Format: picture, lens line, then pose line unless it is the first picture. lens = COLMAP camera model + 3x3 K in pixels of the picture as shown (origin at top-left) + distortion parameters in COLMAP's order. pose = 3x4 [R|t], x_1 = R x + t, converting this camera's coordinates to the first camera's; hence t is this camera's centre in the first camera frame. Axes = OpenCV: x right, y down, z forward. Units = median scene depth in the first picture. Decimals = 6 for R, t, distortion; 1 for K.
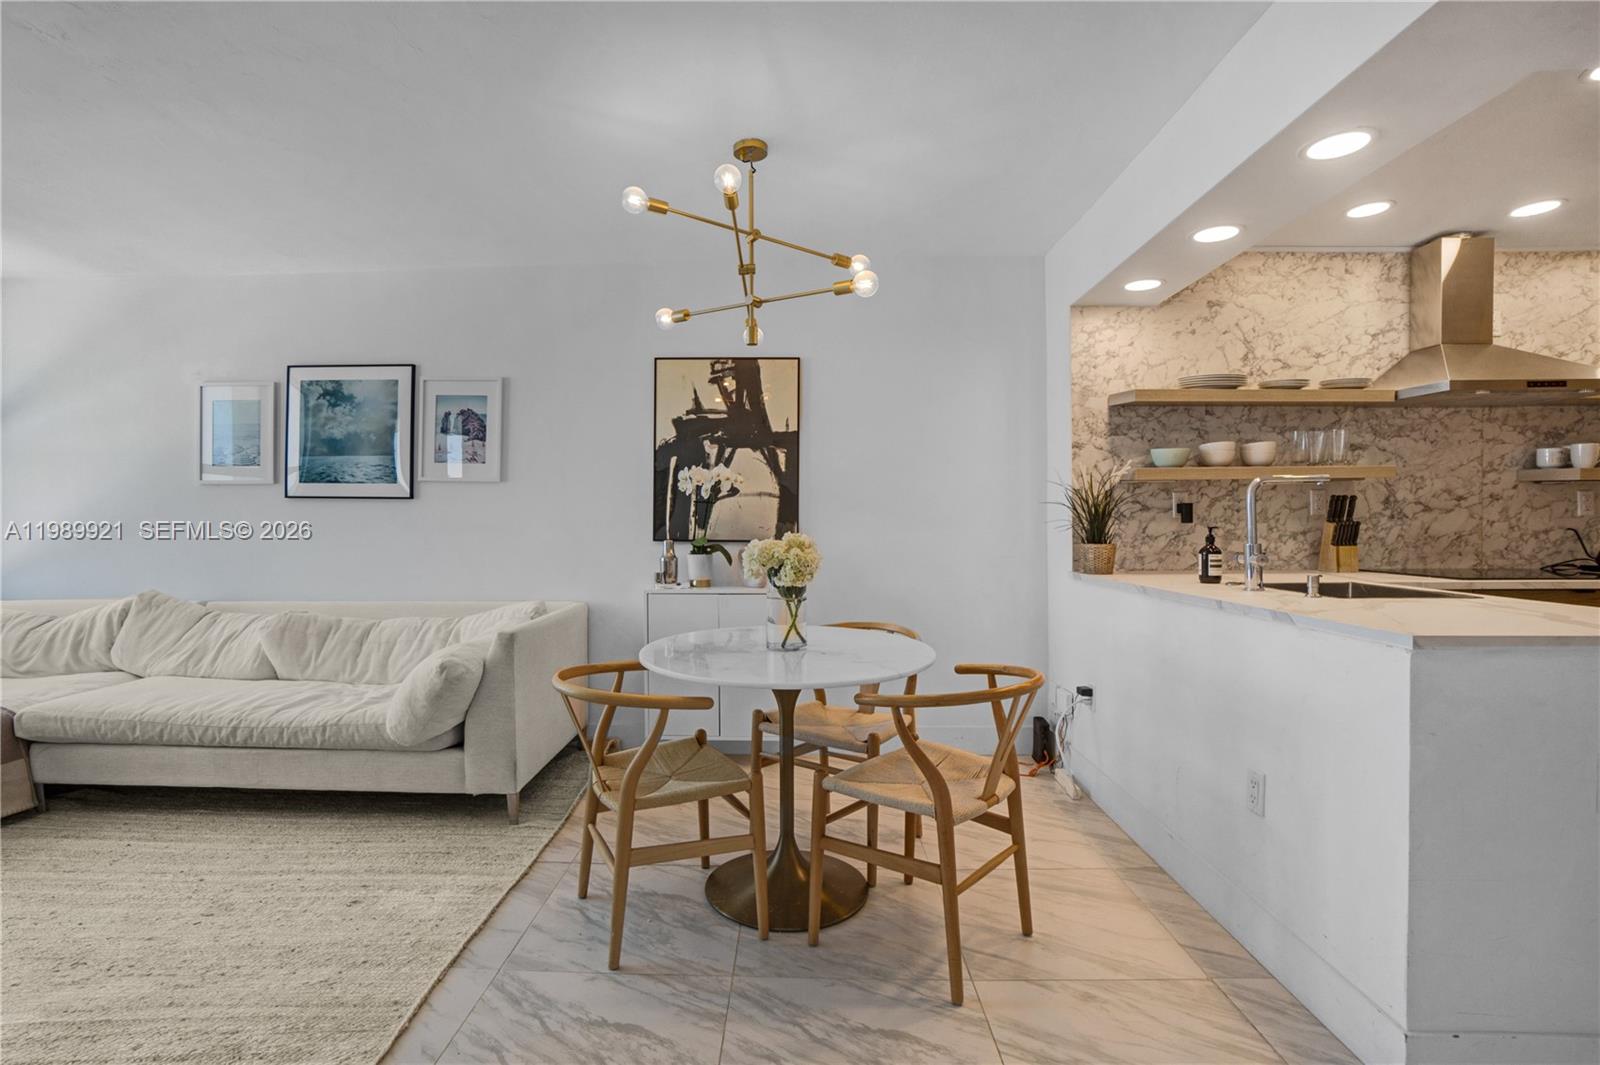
lens RADIAL K [[737.8, 0, 771.3], [0, 737.8, 516.3], [0, 0, 1]] dist [-0.060503, 0.021403]
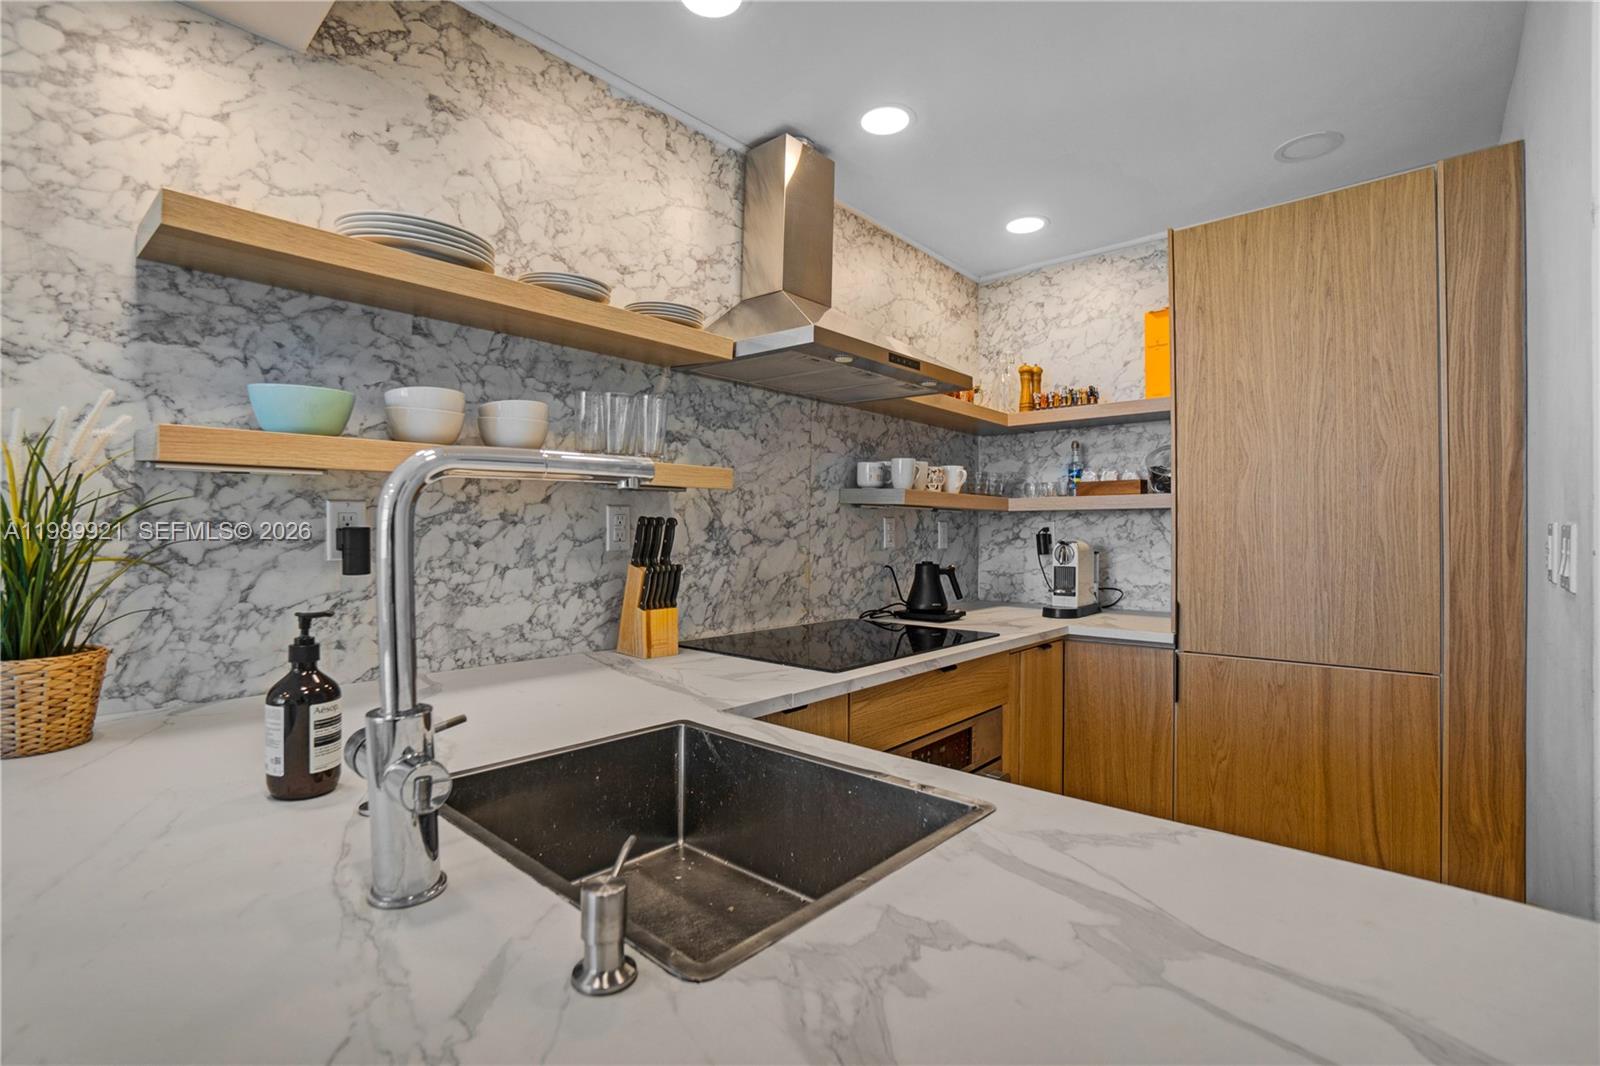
lens RADIAL K [[685.1, 0, 775.5], [0, 685.1, 525.6], [0, 0, 1]] dist [-0.047545, 0.015432]
pose [[0.640243, 0.011382, 0.768088, 0.433549], [-0.011151, 0.999923, -0.005523, -0.020280], [-0.768091, -0.005029, 0.640321, 0.566957]]
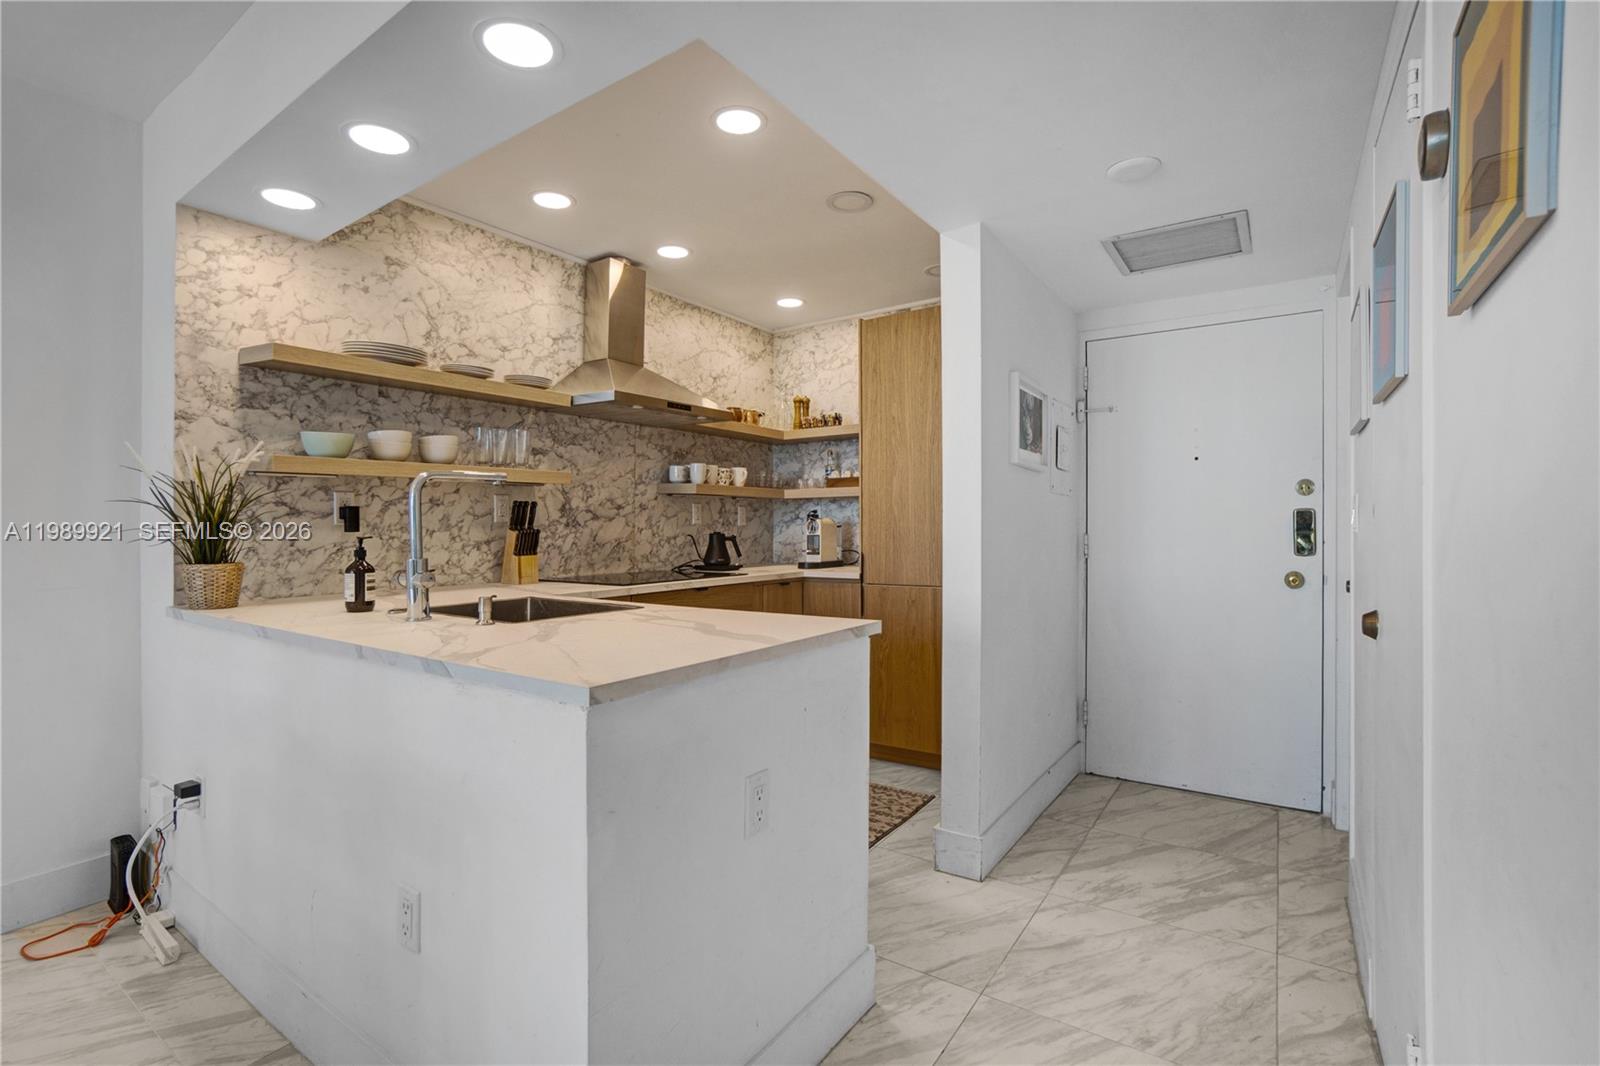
lens RADIAL K [[725.1, 0, 781.9], [0, 725.1, 524.8], [0, 0, 1]] dist [-0.057934, 0.019603]
pose [[0.535541, 0.002504, 0.844506, 0.179873], [-0.002118, 0.999996, -0.001621, 0.002004], [-0.844507, -0.000921, 0.535544, 0.207391]]
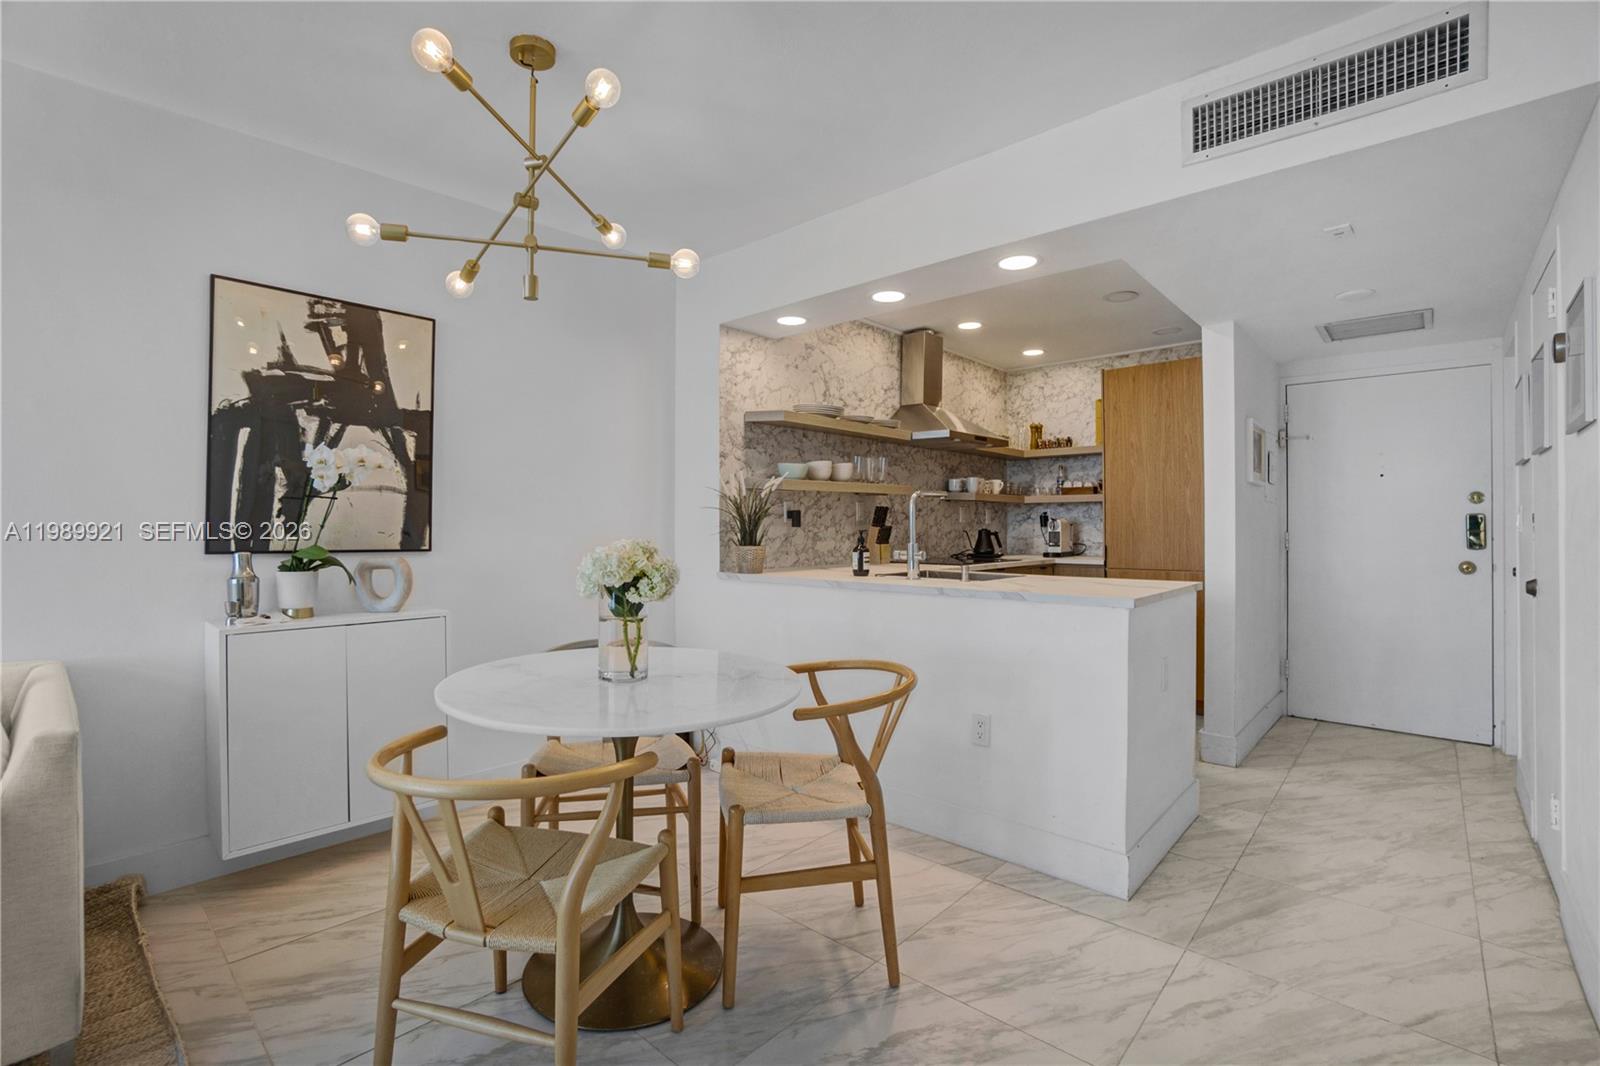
lens RADIAL K [[734.8, 0, 743.4], [0, 734.8, 516.5], [0, 0, 1]] dist [-0.061666, 0.016573]
pose [[0.659882, 0.010999, 0.751289, -0.392504], [-0.007375, 0.999939, -0.008162, 0.002307], [-0.751333, -0.000154, 0.659923, 0.275660]]
